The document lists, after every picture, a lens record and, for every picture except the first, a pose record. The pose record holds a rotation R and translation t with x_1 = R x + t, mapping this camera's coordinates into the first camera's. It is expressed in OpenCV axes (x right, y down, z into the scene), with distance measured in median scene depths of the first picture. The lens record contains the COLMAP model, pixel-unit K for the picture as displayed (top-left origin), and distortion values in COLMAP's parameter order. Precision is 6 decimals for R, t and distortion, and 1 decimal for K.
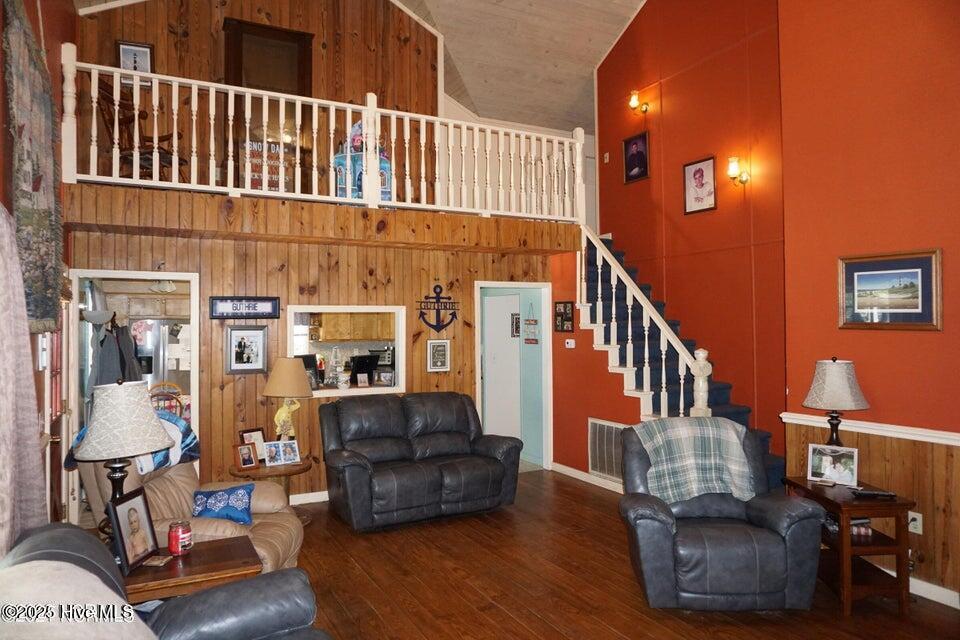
lens RADIAL K [[654.0, 0, 480.0], [0, 654.0, 321.4], [0, 0, 1]] dist [-0.009929, 0.001544]
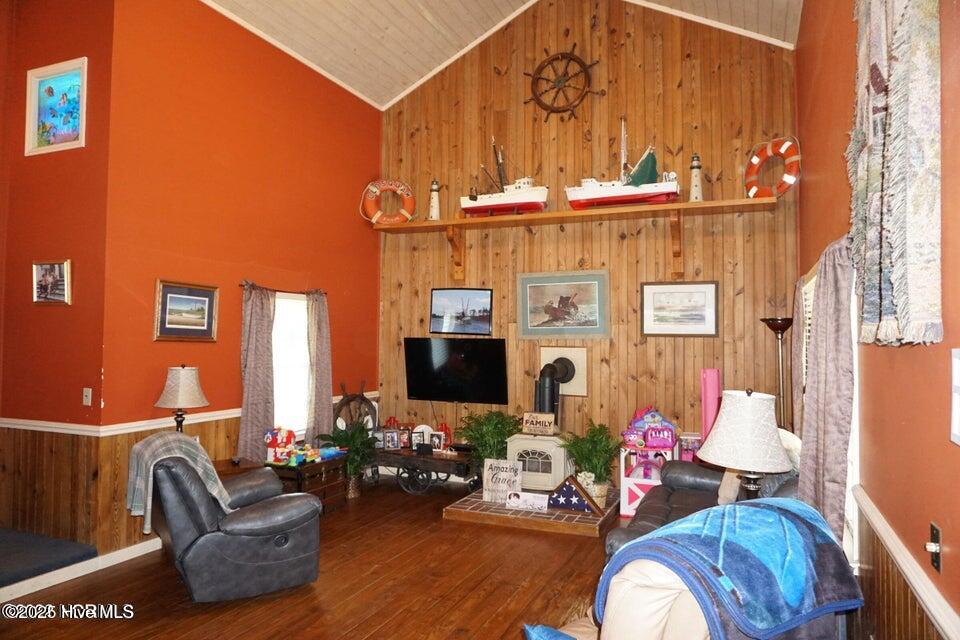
lens RADIAL K [[654.0, 0, 479.7], [0, 654.0, 320.3], [0, 0, 1]] dist [-0.009929, 0.001544]
pose [[-0.617259, 0.028832, 0.786232, -0.746495], [-0.012352, 0.998850, -0.046326, 0.022936], [-0.786663, -0.038307, -0.616193, 1.334132]]
